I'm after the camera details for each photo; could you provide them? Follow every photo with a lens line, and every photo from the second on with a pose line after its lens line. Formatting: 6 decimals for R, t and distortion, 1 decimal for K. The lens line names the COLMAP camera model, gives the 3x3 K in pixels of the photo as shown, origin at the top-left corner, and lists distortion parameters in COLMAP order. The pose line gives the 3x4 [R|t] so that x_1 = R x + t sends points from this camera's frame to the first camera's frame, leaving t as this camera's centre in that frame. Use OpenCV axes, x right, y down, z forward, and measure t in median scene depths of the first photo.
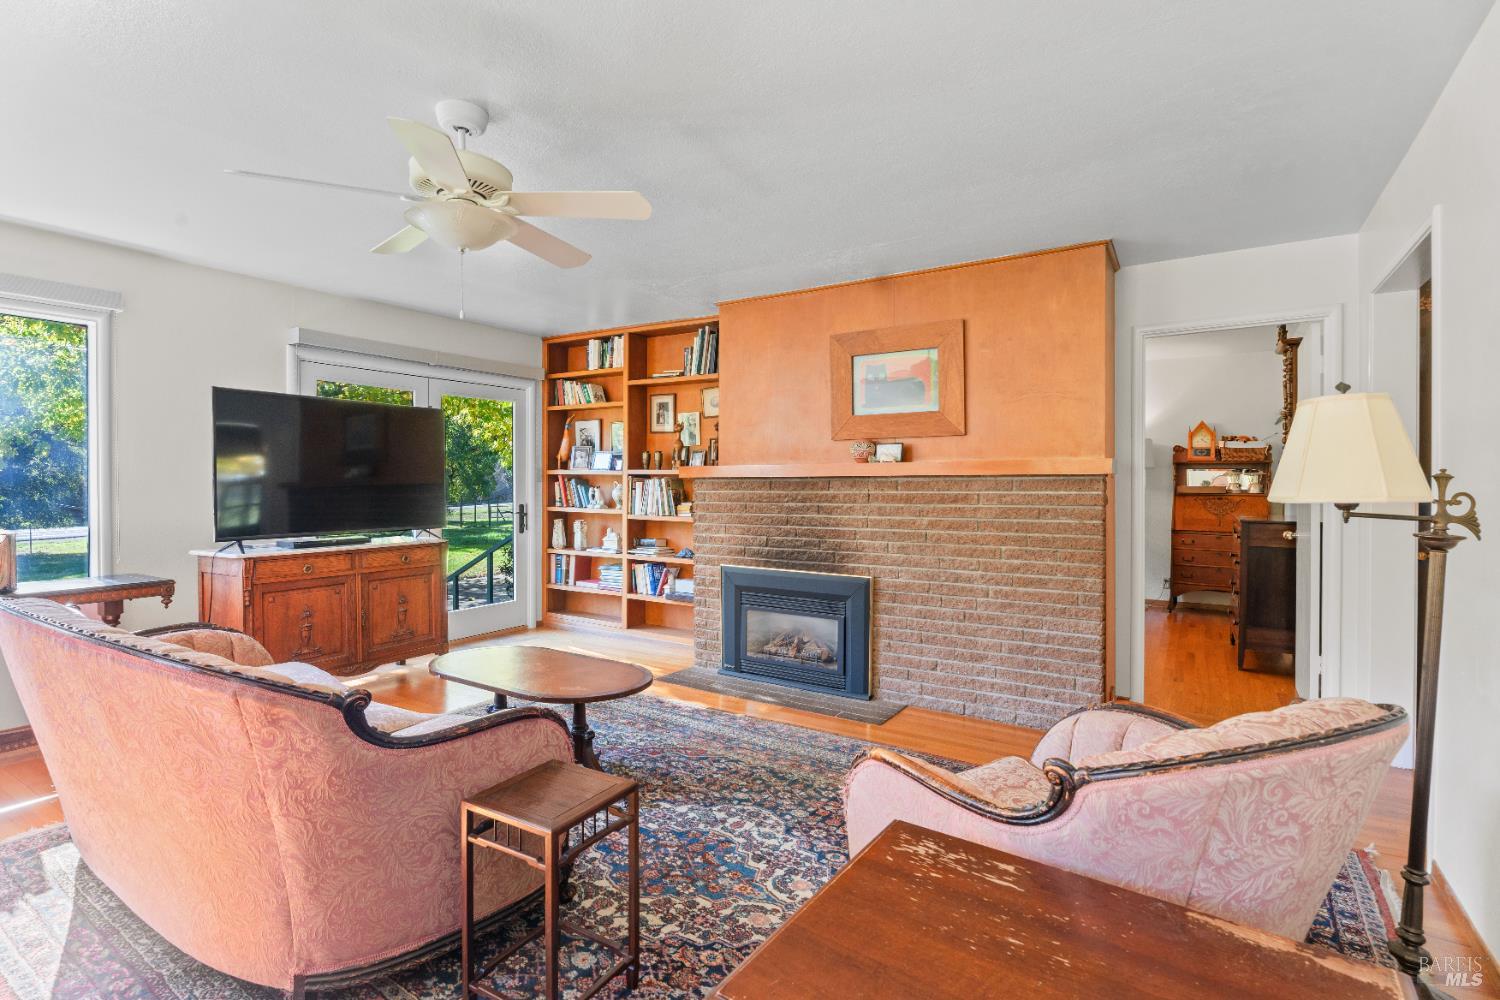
lens RADIAL K [[725.1, 0, 748.4], [0, 725.1, 490.7], [0, 0, 1]] dist [-0.012919, 0.000043]
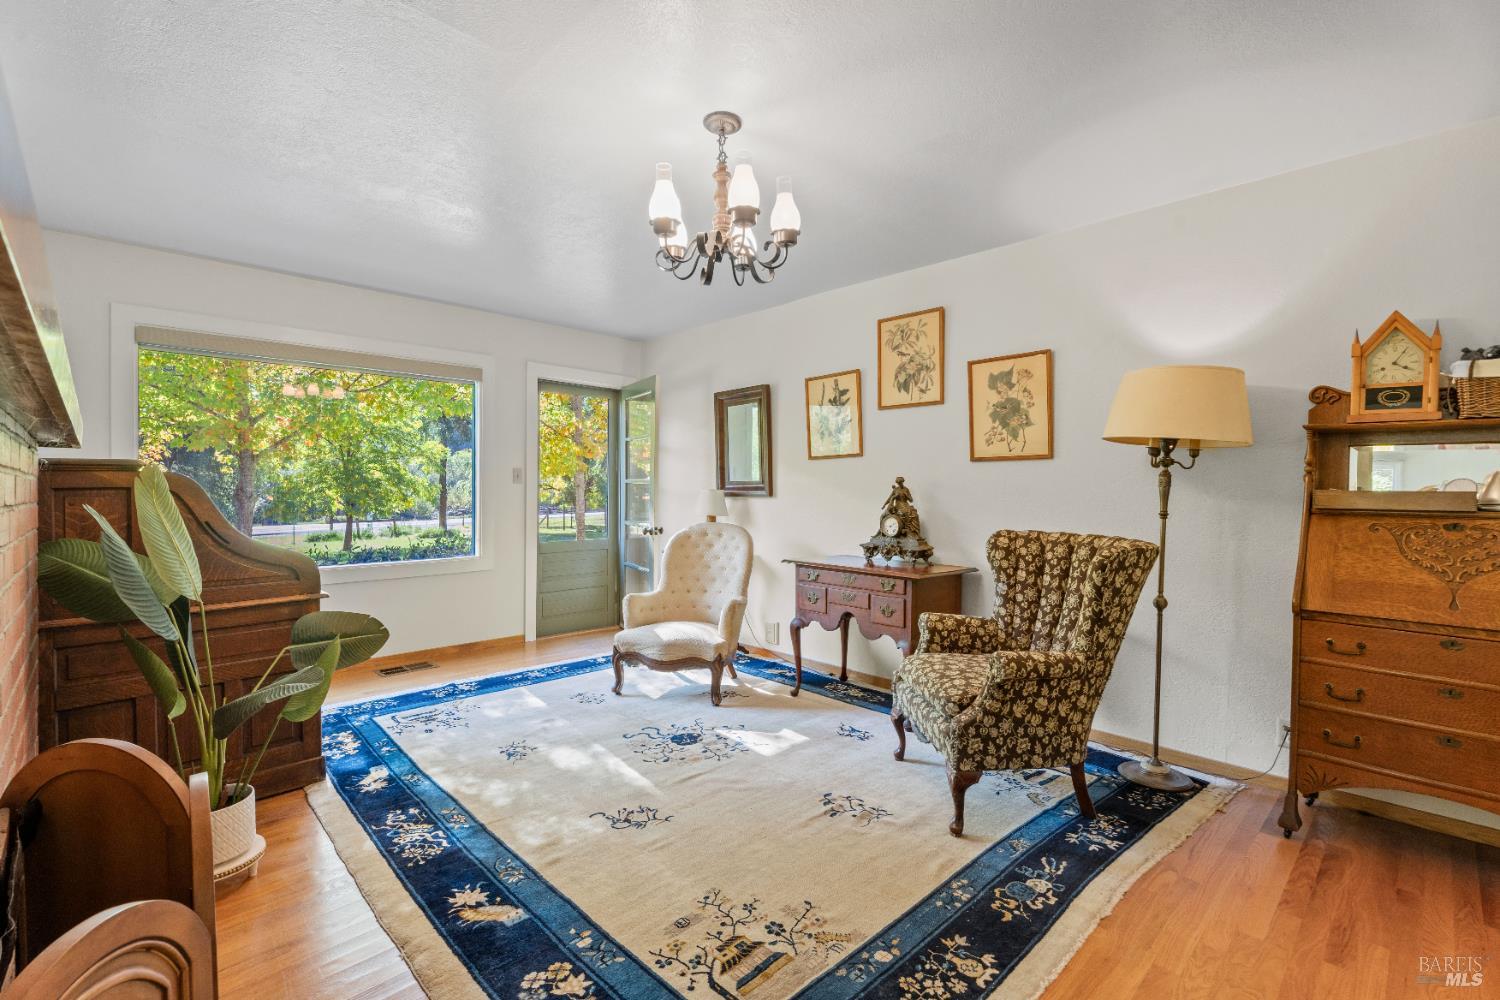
lens RADIAL K [[668.6, 0, 751.6], [0, 668.6, 496.9], [0, 0, 1]] dist [-0.000737, 0.001128]
pose [[0.972612, 0.002636, -0.232418, 0.369938], [-0.002314, 0.999996, 0.001660, -0.002596], [0.232421, -0.001077, 0.972615, 0.562931]]
